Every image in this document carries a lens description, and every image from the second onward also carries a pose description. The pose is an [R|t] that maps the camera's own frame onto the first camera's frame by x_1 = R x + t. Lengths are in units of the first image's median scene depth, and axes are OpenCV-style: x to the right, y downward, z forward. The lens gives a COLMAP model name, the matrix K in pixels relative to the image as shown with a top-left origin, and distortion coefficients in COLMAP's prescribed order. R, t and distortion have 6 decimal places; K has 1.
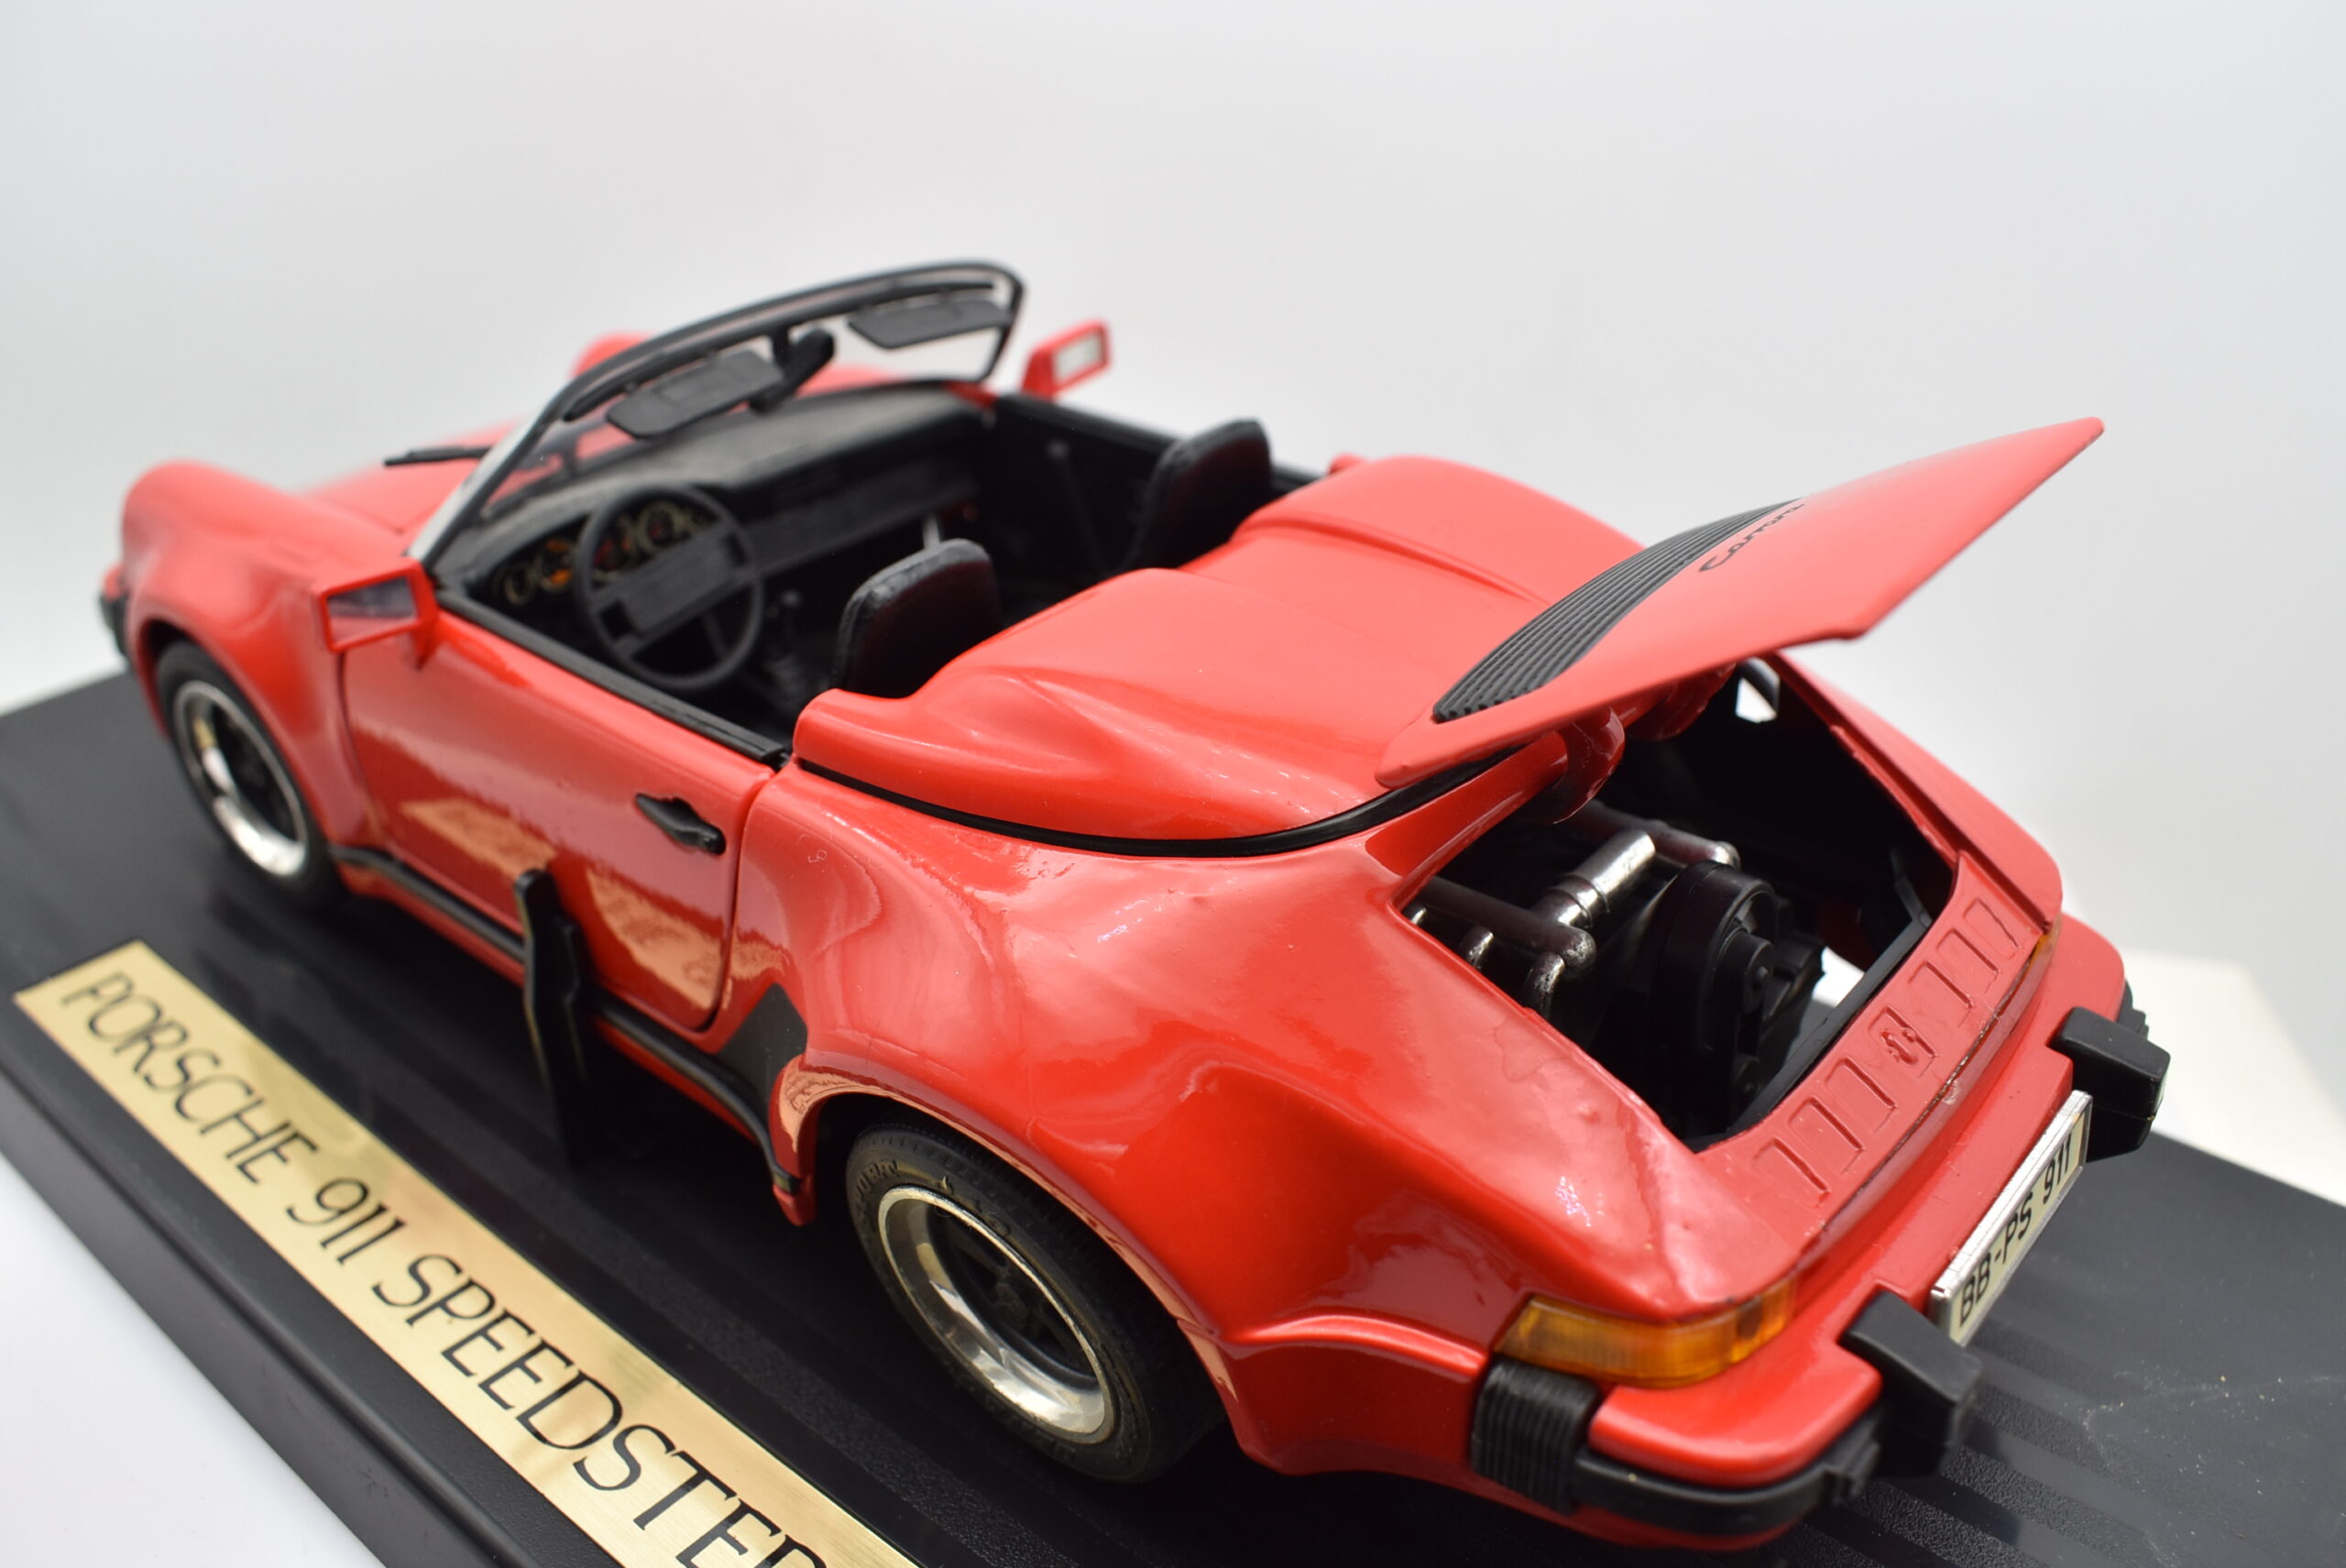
lens RADIAL K [[2009.9, 0, 1184.3], [0, 2009.9, 786.6], [0, 0, 1]] dist [-0.071536, 0.011795]
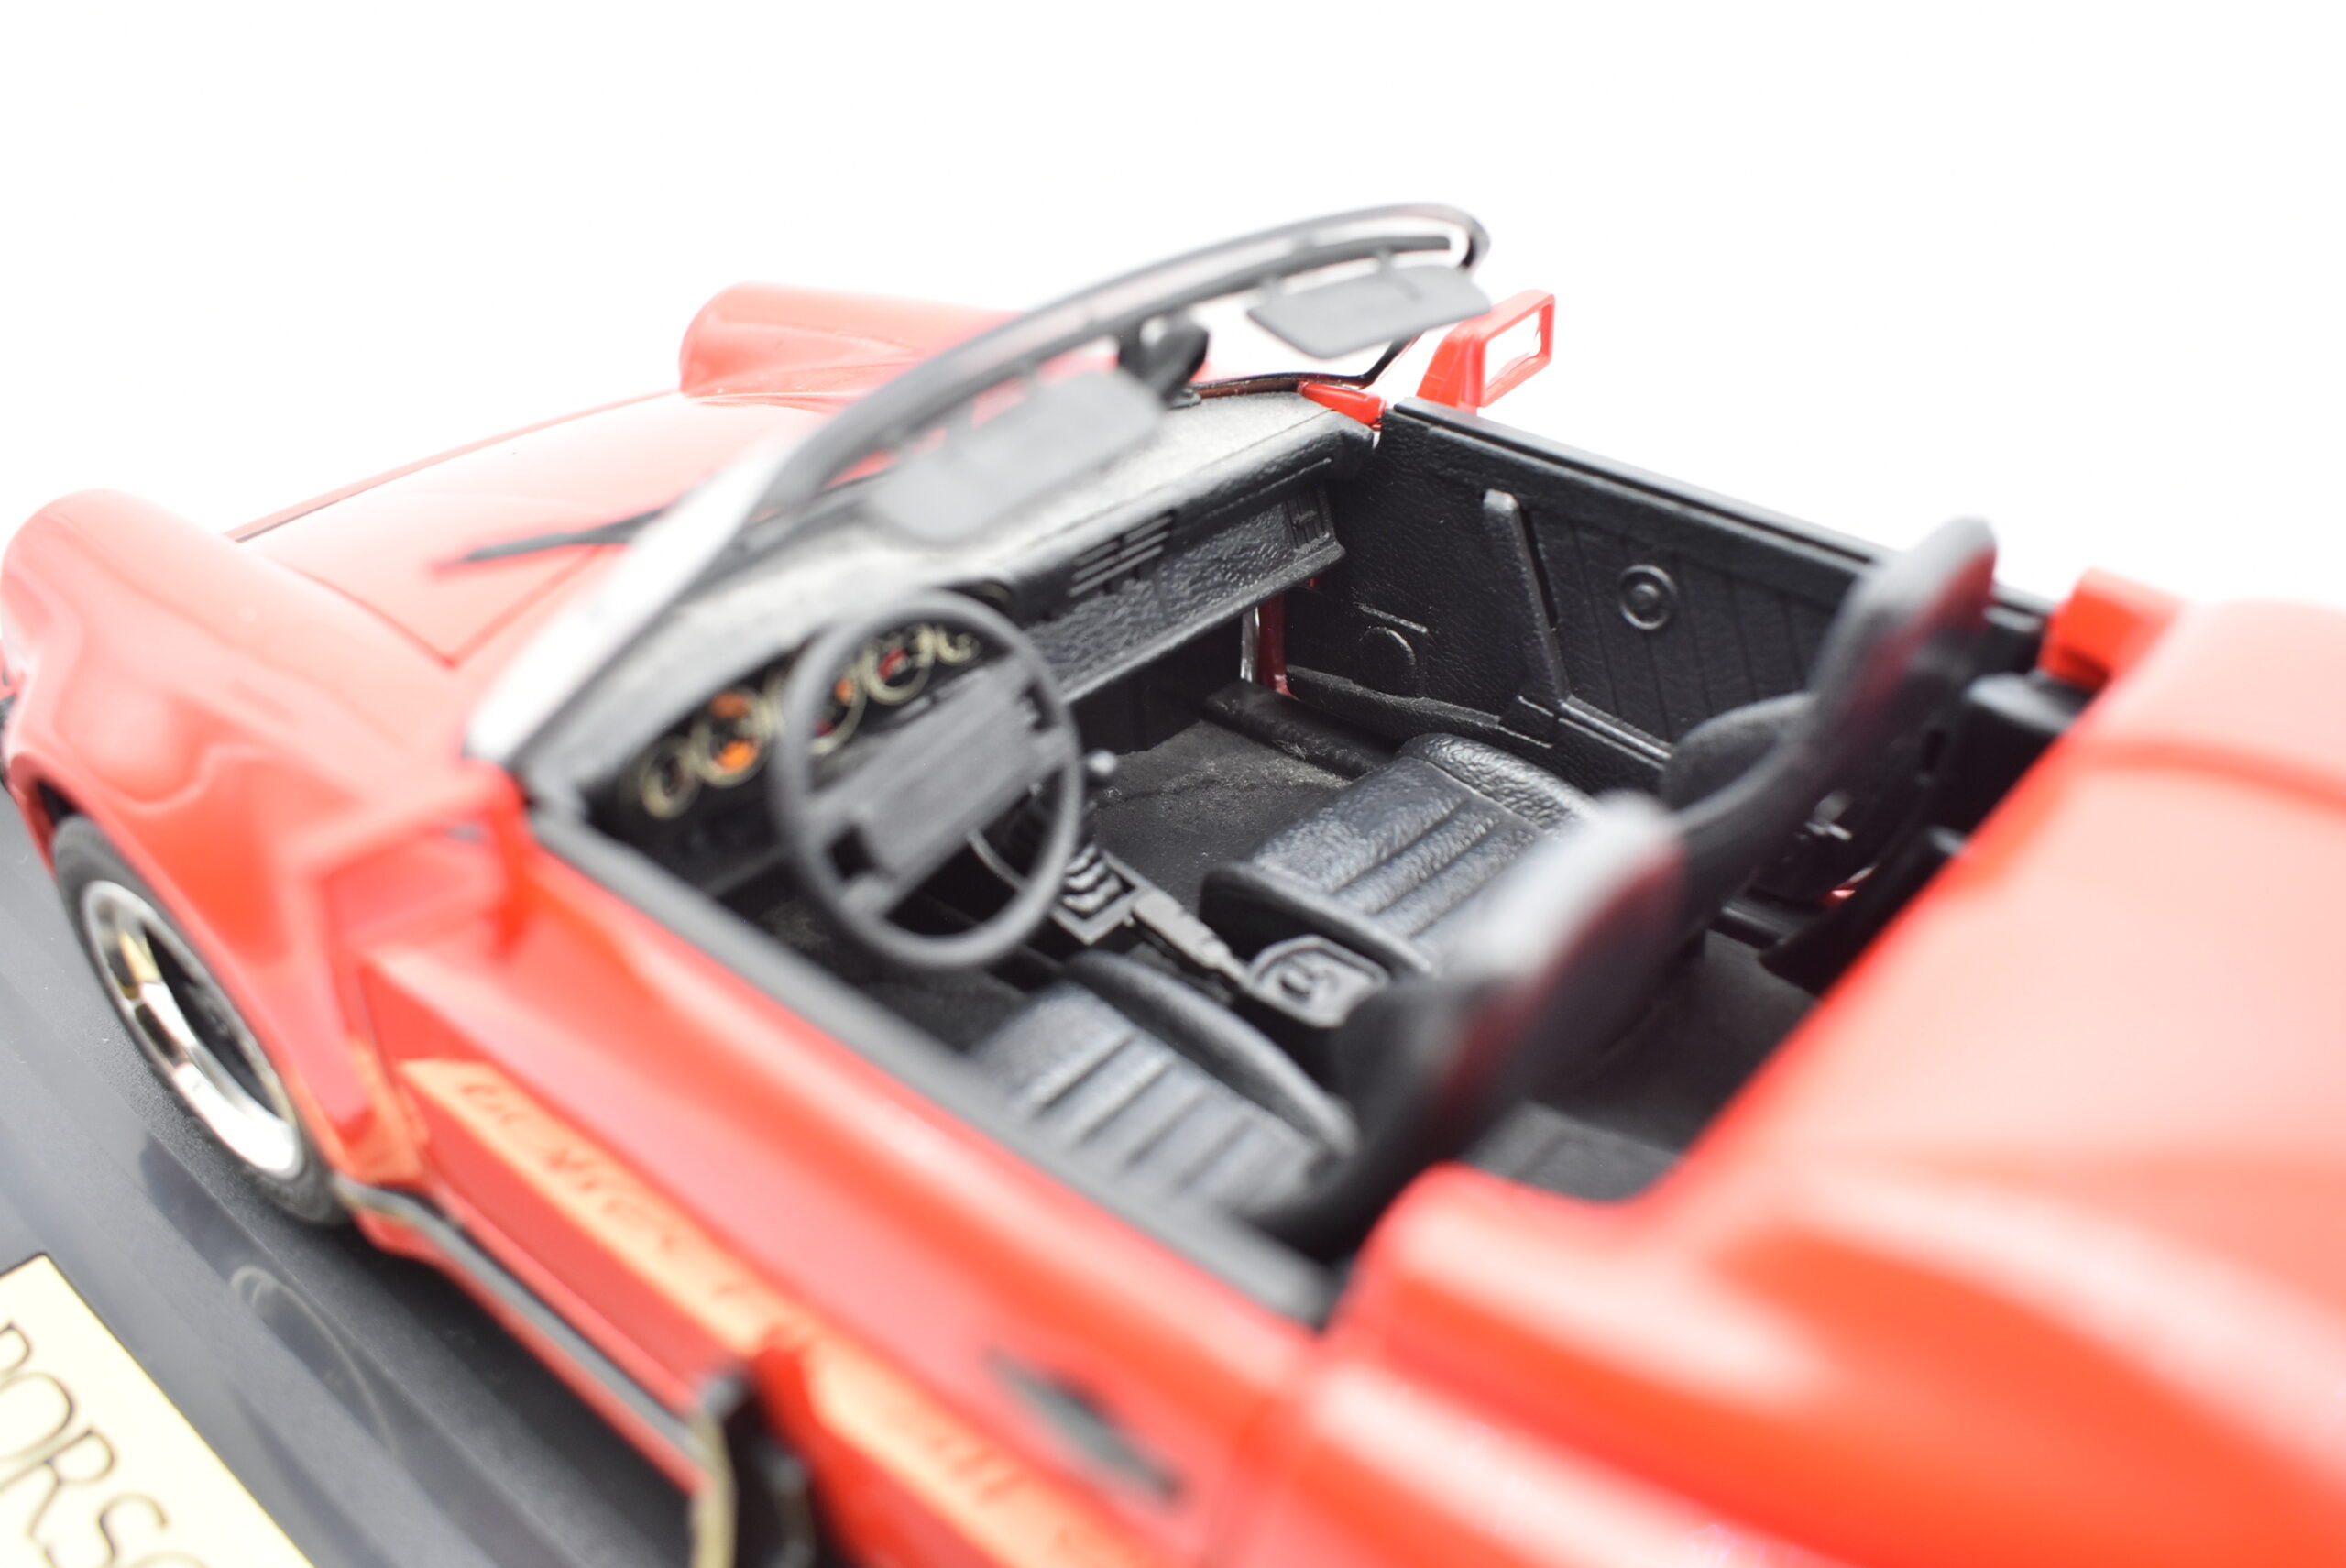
lens RADIAL K [[2009.9, 0, 1151.4], [0, 2009.9, 774.2], [0, 0, 1]] dist [-0.071536, 0.011795]
pose [[0.999872, 0.008945, -0.013273, -0.193642], [-0.008337, 0.998946, 0.045130, -0.131346], [0.013663, -0.045013, 0.998893, 0.446037]]
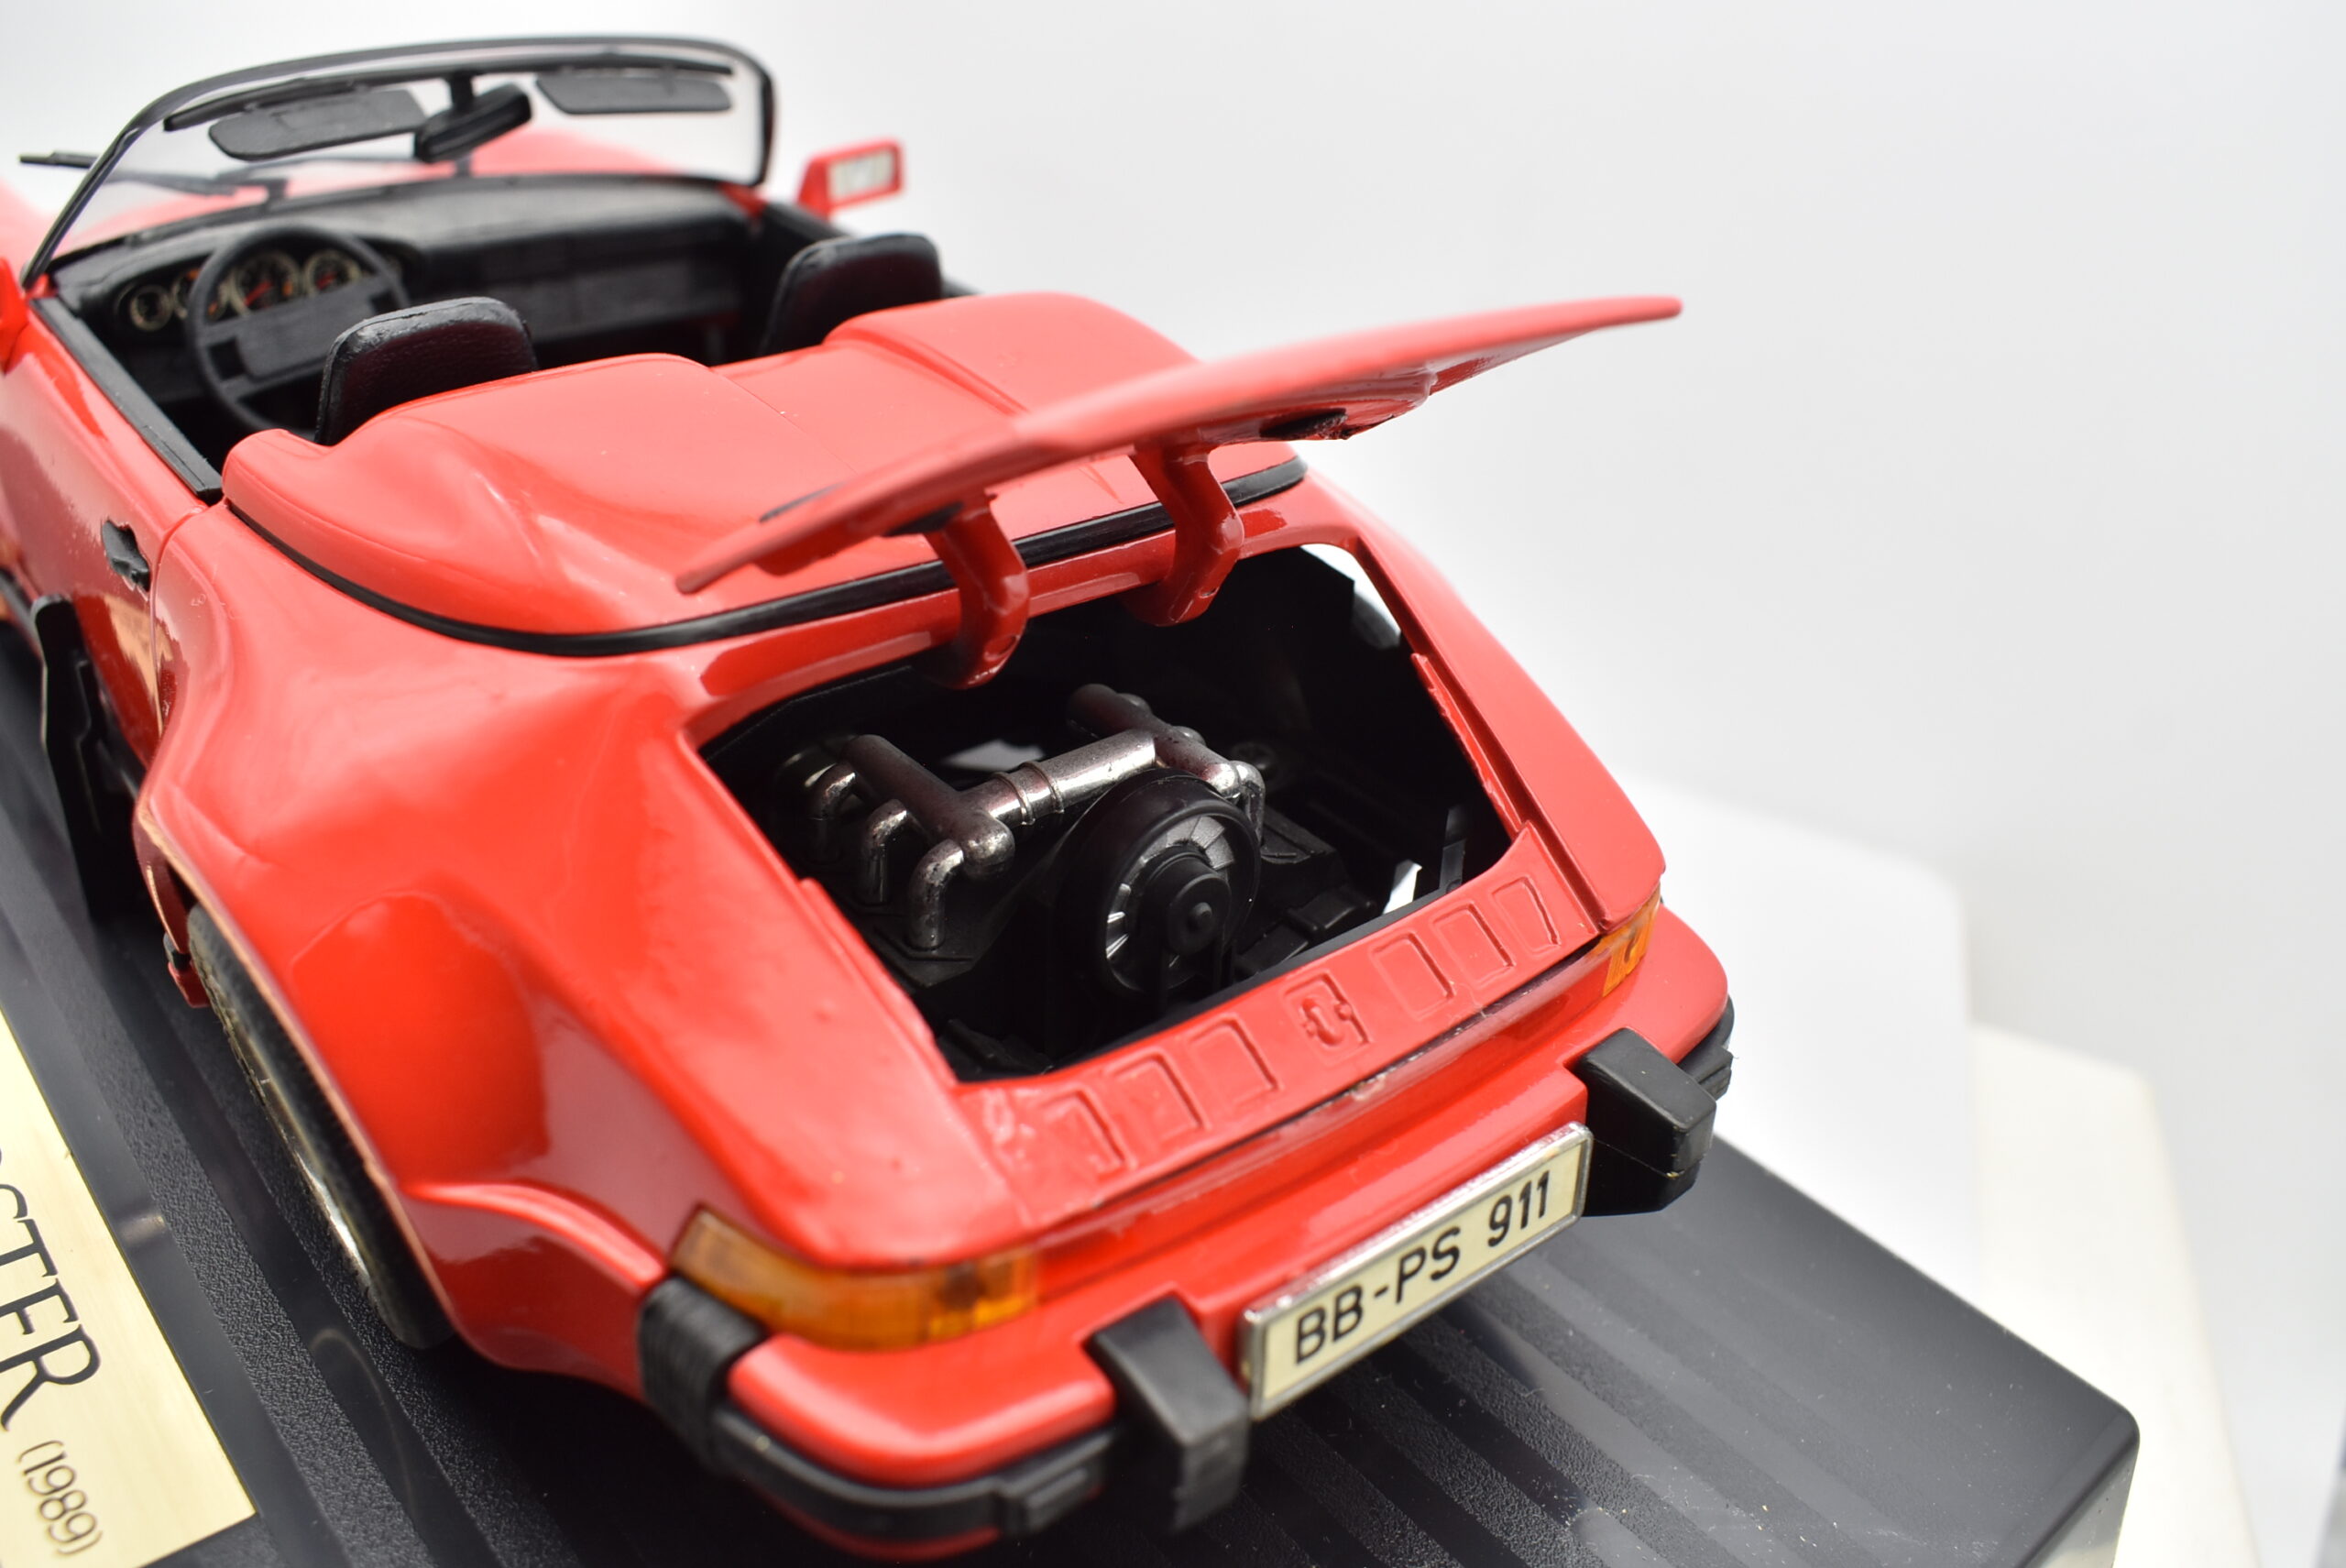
lens RADIAL K [[2009.9, 0, 1172.3], [0, 2009.9, 797.3], [0, 0, 1]] dist [-0.071536, 0.011795]
pose [[0.978867, 0.167880, -0.116770, 0.295709], [-0.165135, 0.985723, 0.032867, 0.016692], [0.120621, -0.012890, 0.992615, 0.129006]]
